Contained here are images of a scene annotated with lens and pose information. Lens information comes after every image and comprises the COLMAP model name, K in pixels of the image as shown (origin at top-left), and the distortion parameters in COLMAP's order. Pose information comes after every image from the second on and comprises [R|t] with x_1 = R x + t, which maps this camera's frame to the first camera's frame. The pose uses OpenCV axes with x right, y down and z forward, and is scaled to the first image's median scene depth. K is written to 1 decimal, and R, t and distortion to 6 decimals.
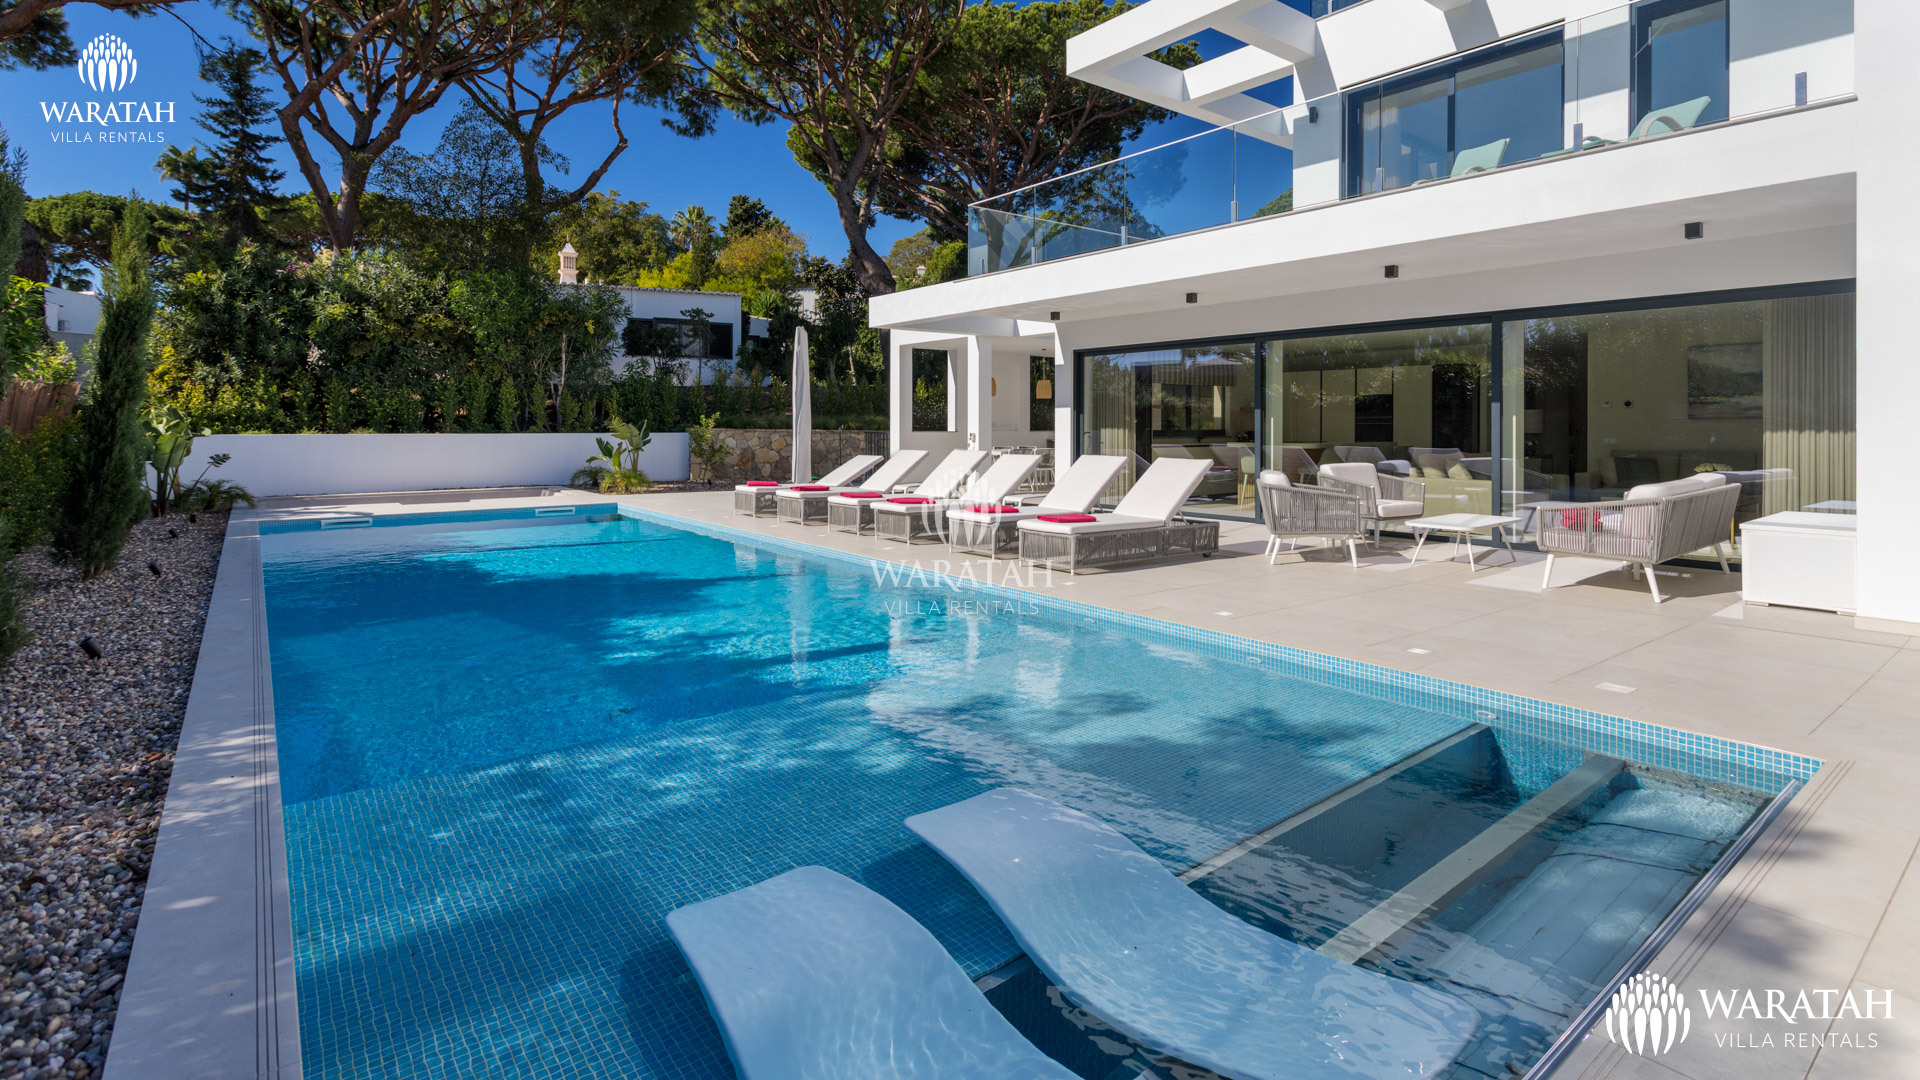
lens RADIAL K [[905.0, 0, 961.1], [0, 905.0, 427.1], [0, 0, 1]] dist [0.003215, 0.000305]
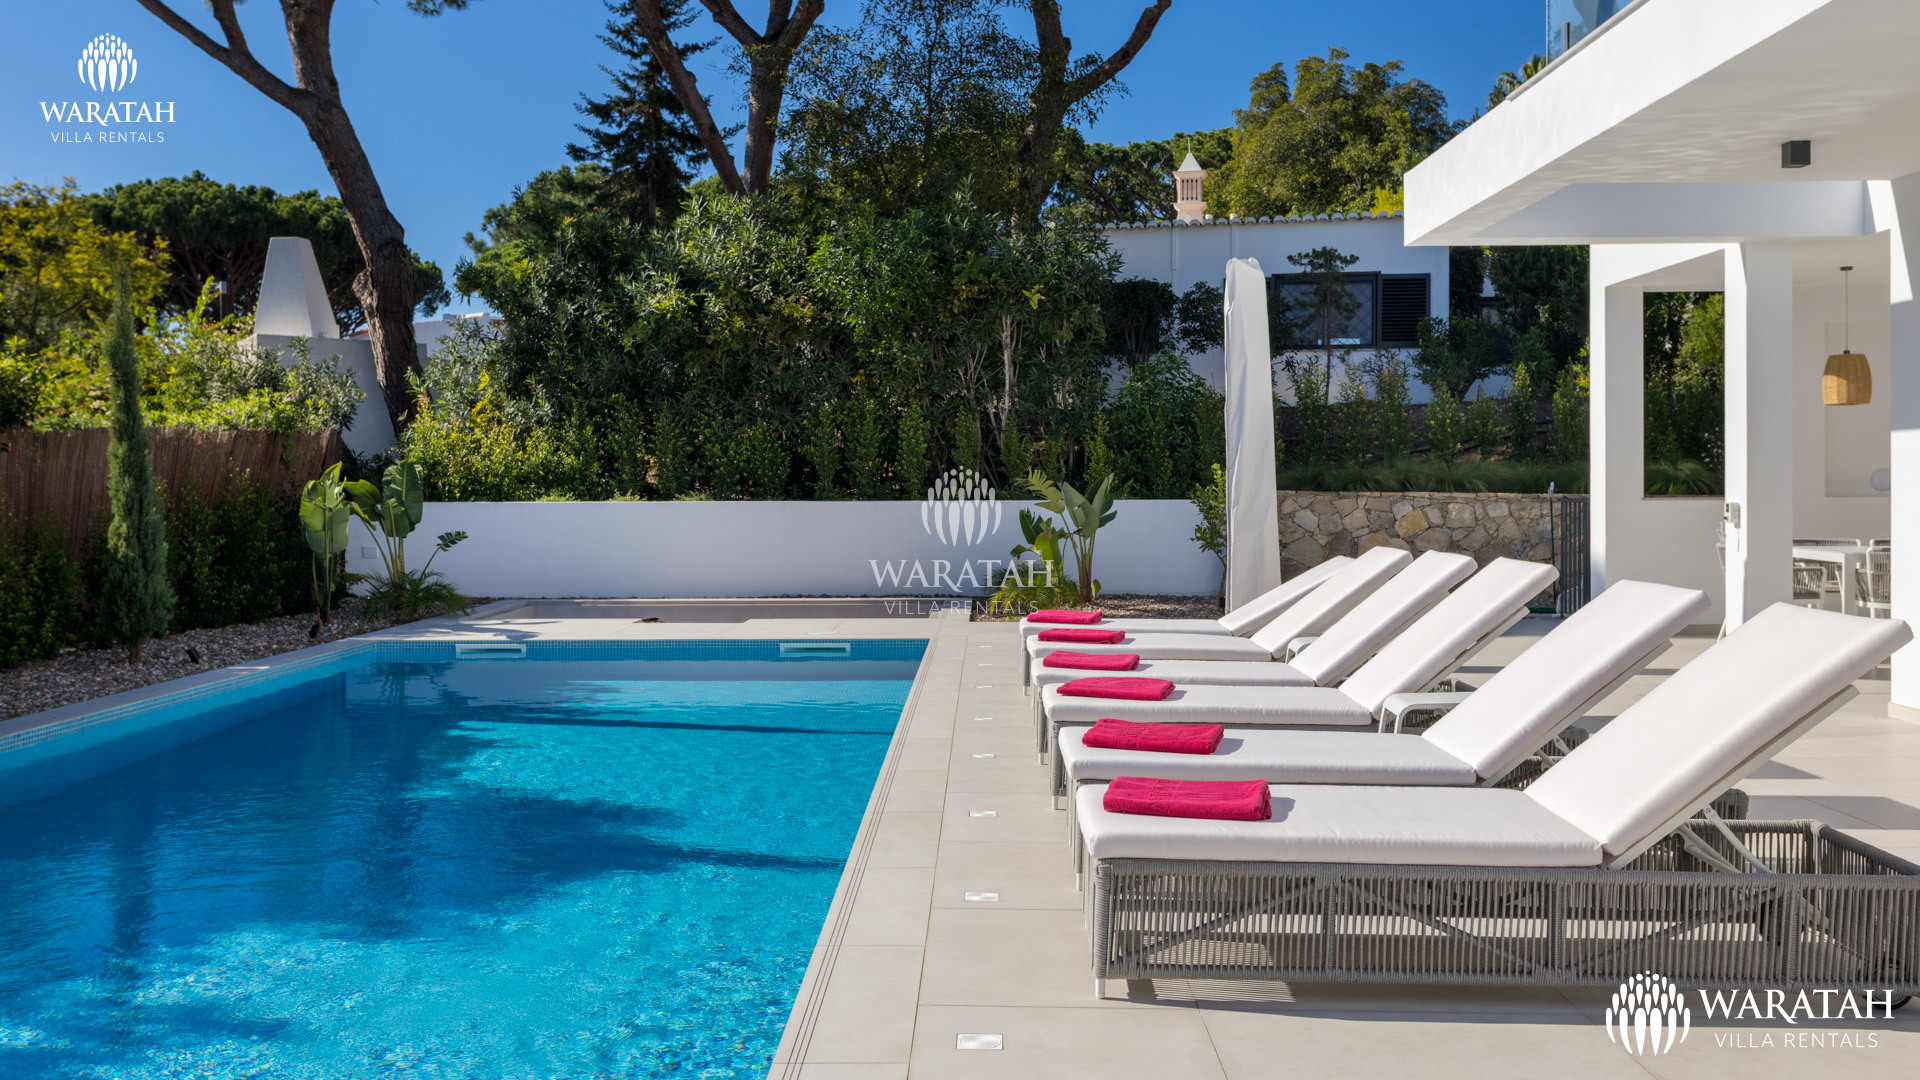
lens RADIAL K [[1644.3, 0, 958.5], [0, 1644.3, 533.6], [0, 0, 1]] dist [-0.000520, 0.000135]
pose [[0.774338, 0.015180, -0.632590, 0.172683], [0.003410, 0.999598, 0.028161, -0.001235], [0.632763, -0.023963, 0.773975, 0.236781]]
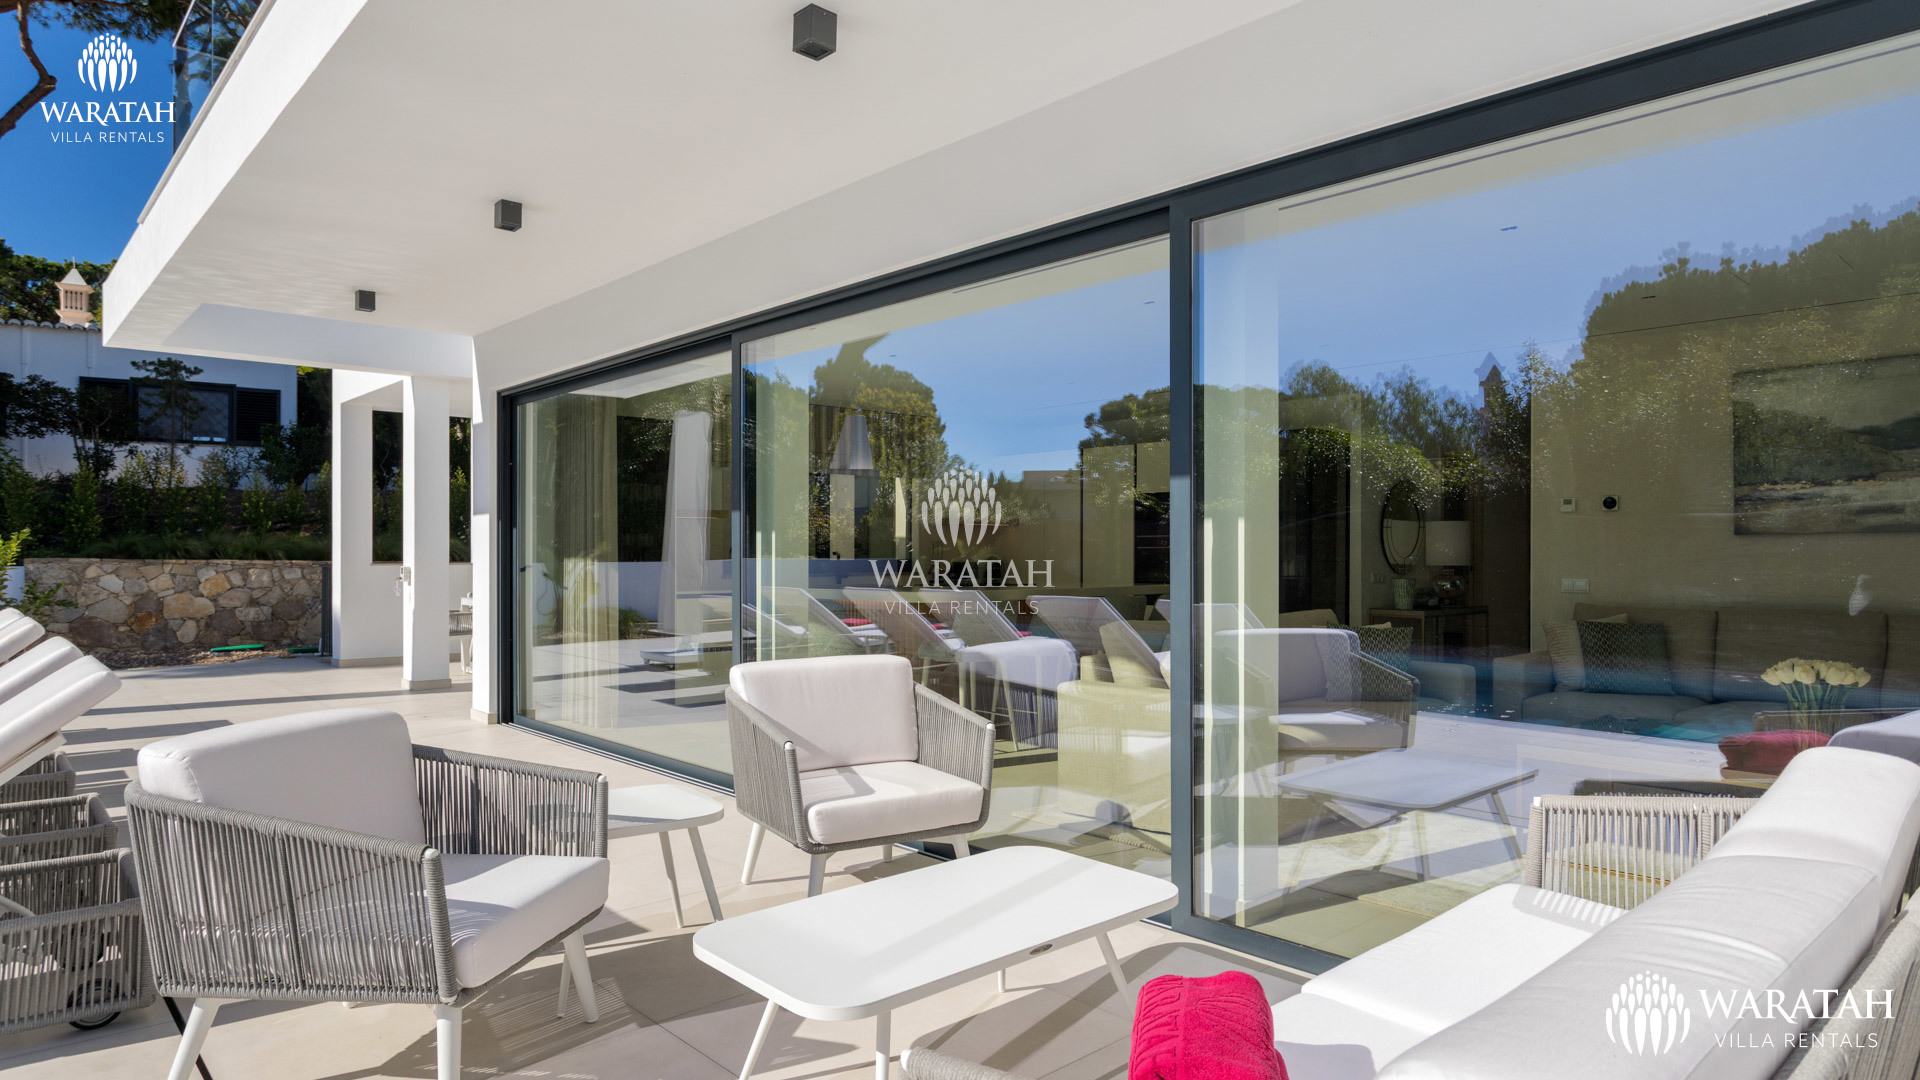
lens RADIAL K [[1107.7, 0, 962.5], [0, 1107.7, 551.9], [0, 0, 1]] dist [0.000892, 0.002143]
pose [[0.997132, -0.001260, 0.075668, 0.245719], [0.001528, 0.999993, -0.003482, 0.000450], [-0.075663, 0.003588, 0.997127, 0.311902]]
